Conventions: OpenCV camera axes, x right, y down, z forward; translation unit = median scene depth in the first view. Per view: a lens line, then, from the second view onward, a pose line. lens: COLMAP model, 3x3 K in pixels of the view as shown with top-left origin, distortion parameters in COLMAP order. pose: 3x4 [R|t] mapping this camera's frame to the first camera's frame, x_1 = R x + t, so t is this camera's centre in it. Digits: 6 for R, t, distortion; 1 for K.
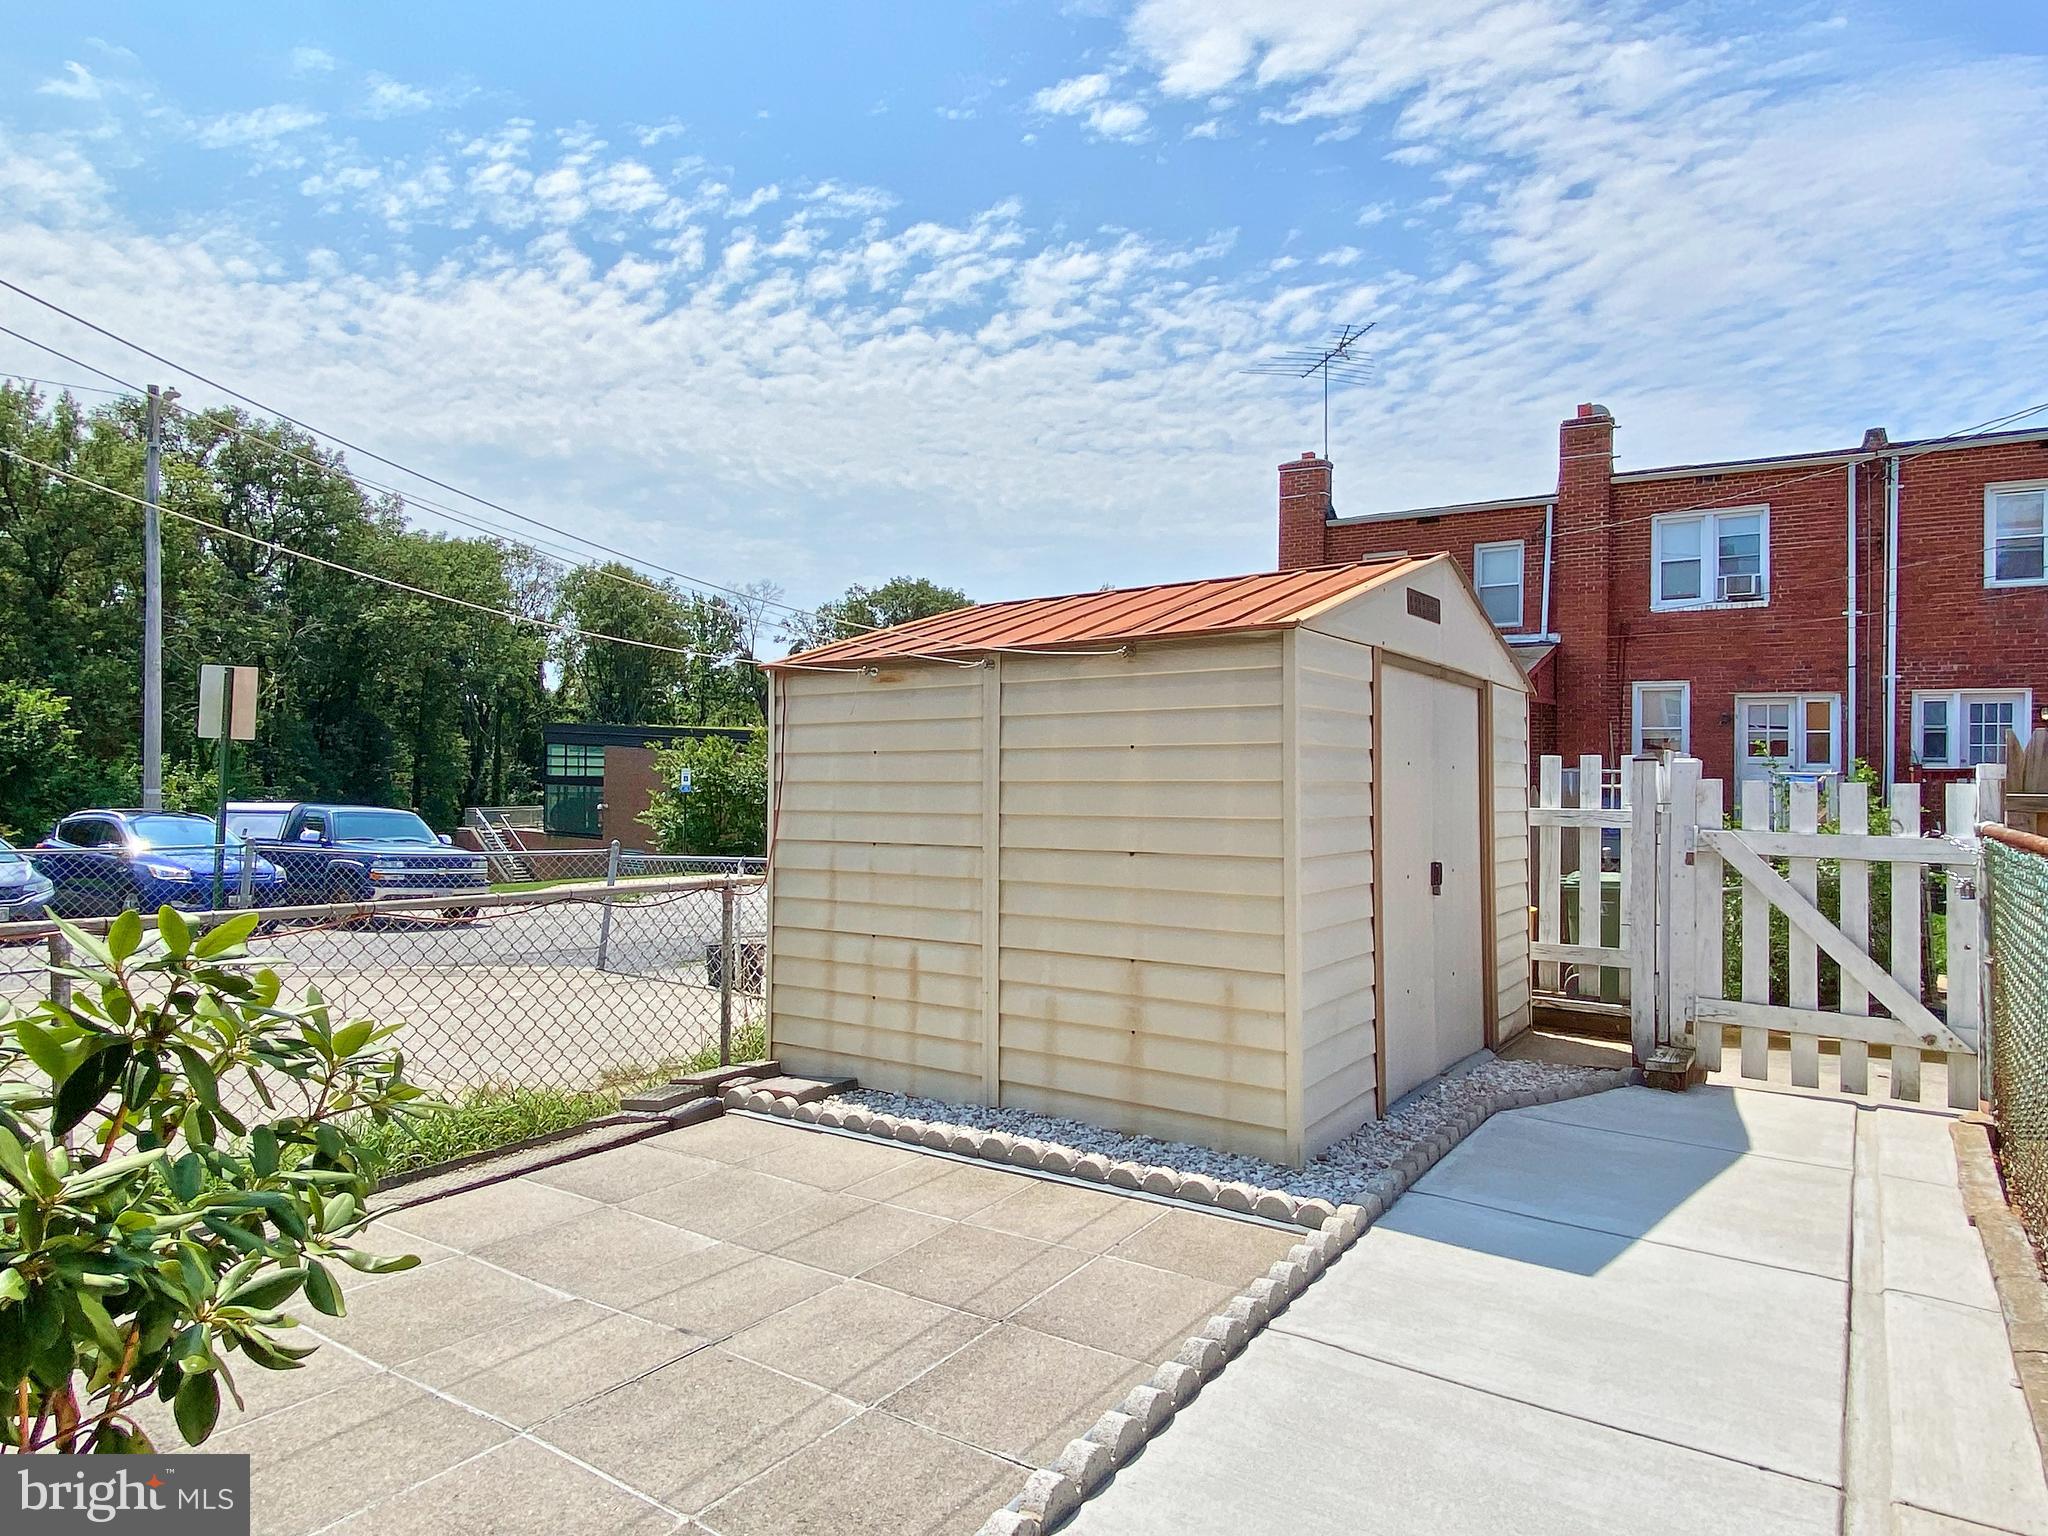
lens RADIAL K [[1190.6, 0, 1016.4], [0, 1190.6, 748.0], [0, 0, 1]] dist [0.075788, -0.085836]
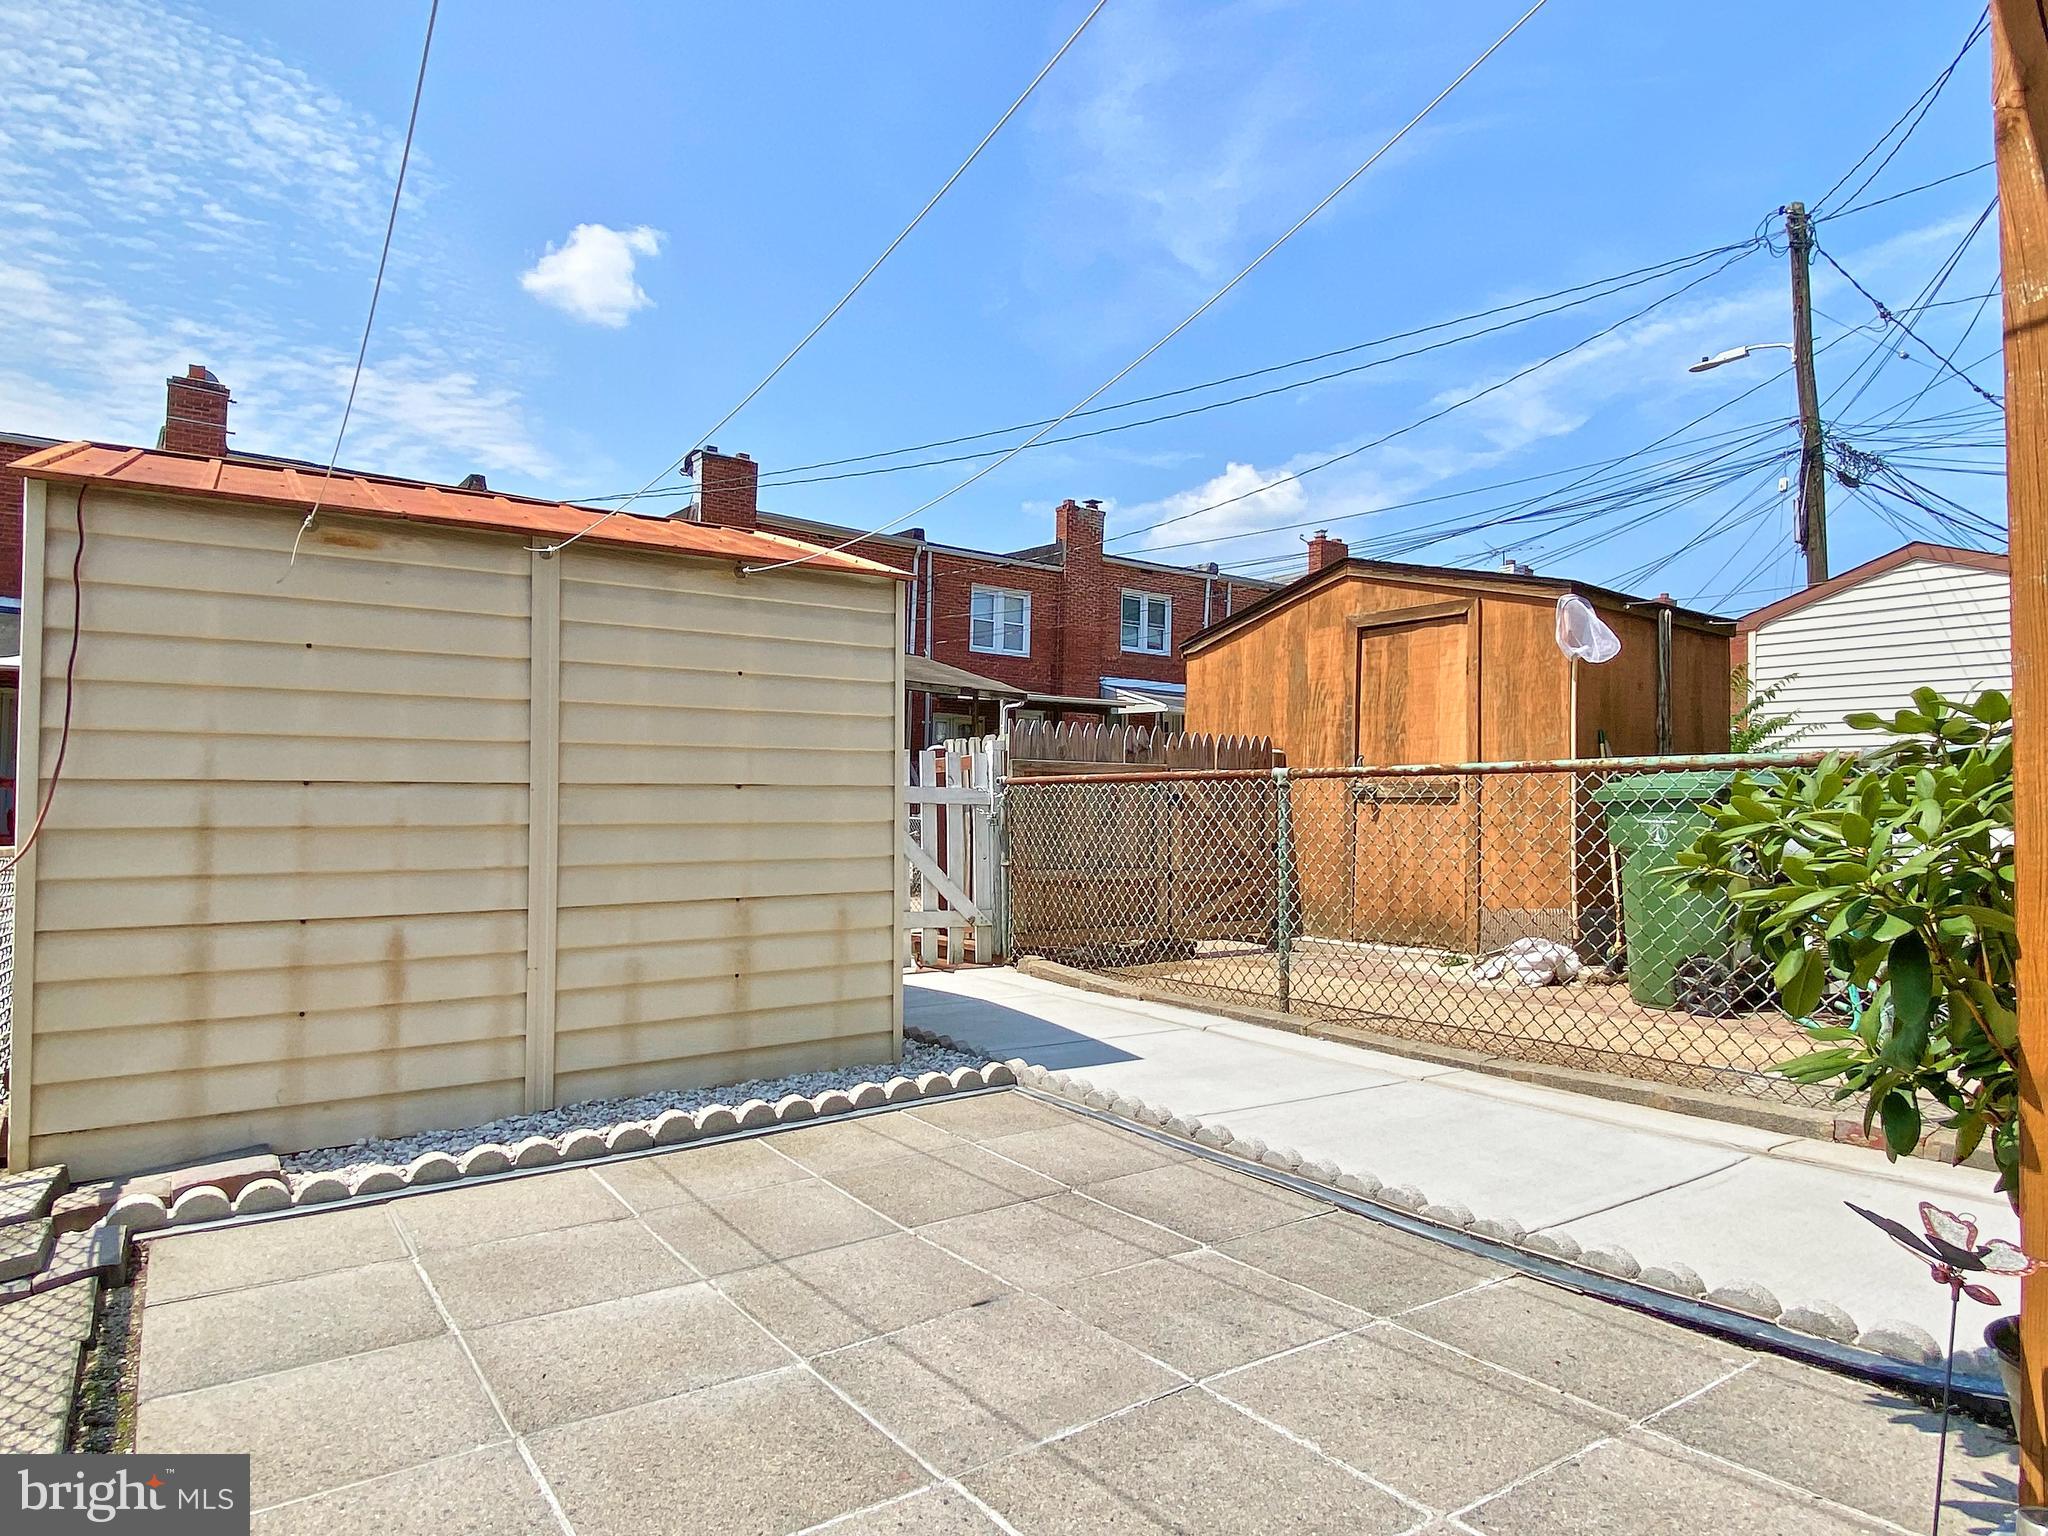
lens RADIAL K [[1190.6, 0, 1016.4], [0, 1190.6, 748.0], [0, 0, 1]] dist [0.075788, -0.085836]
pose [[0.371369, 0.040663, 0.927594, -0.709292], [-0.031267, 0.999022, -0.031276, 0.081892], [-0.927959, -0.017388, 0.372277, 0.451028]]
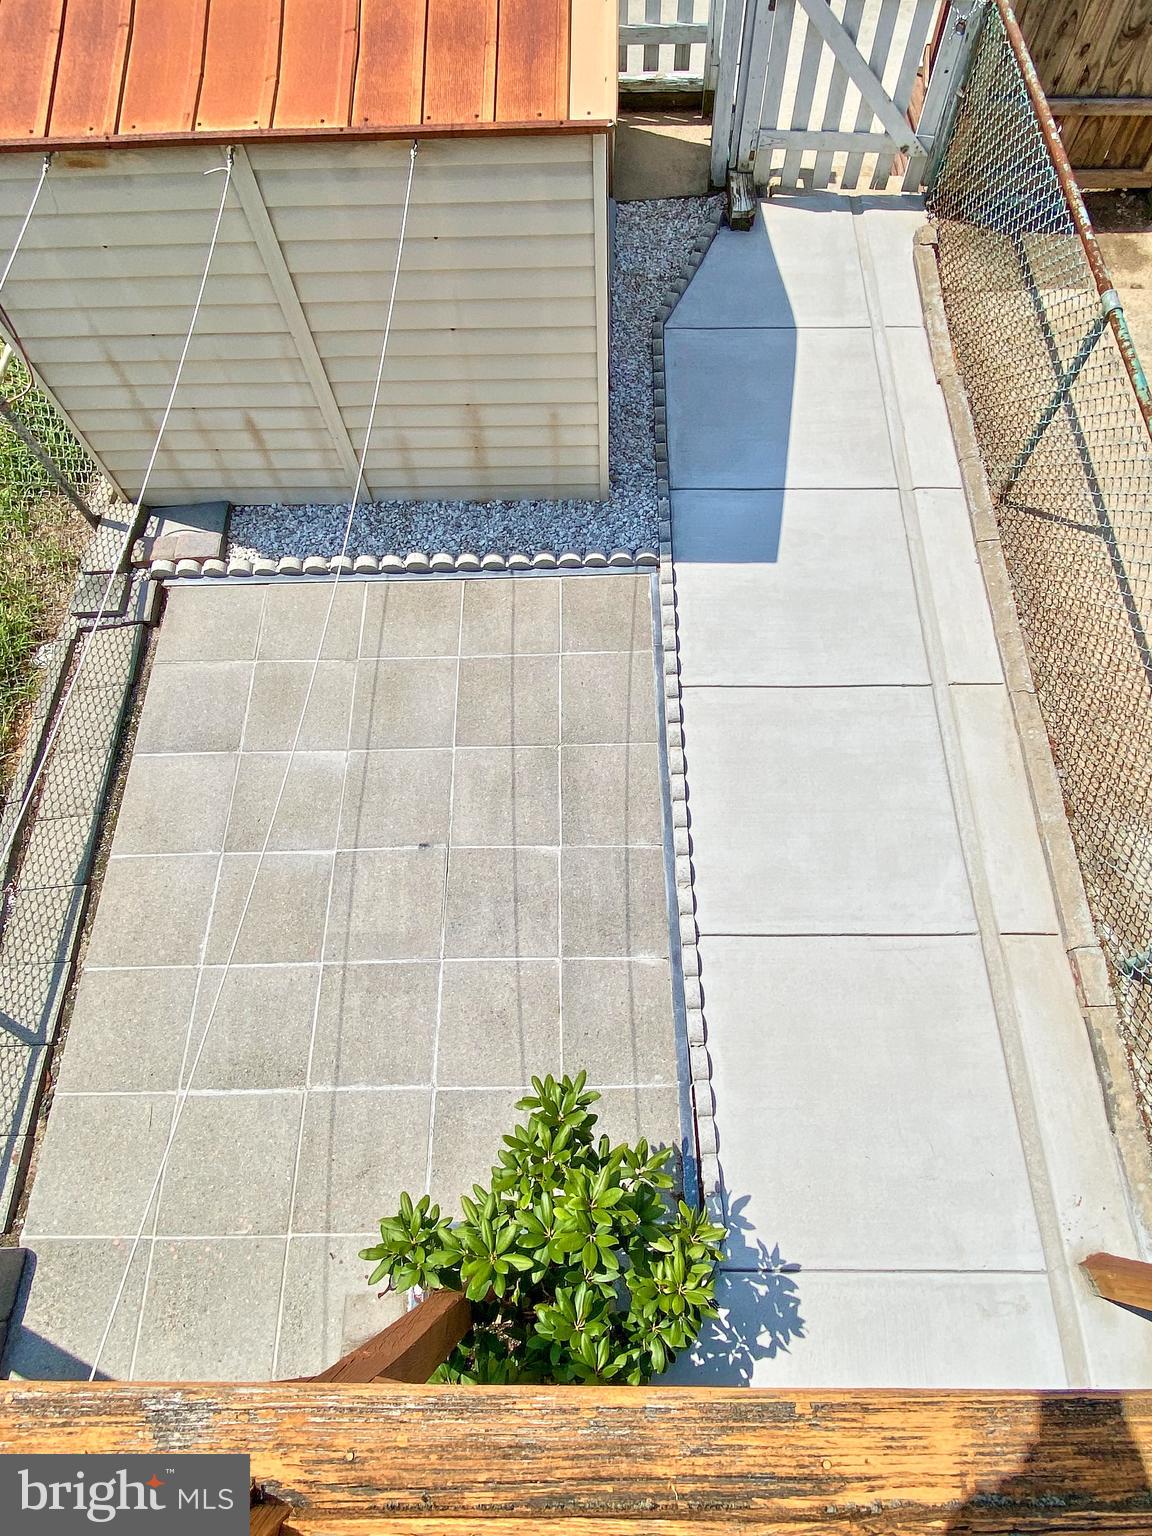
lens RADIAL K [[892.9, 0, 576.0], [0, 892.9, 768.0], [0, 0, 1]] dist [0.075788, -0.085836]
pose [[0.828032, -0.523098, 0.201818, -0.199084], [0.024830, 0.393810, 0.918856, -0.537928], [-0.560130, -0.755832, 0.339076, 0.335838]]
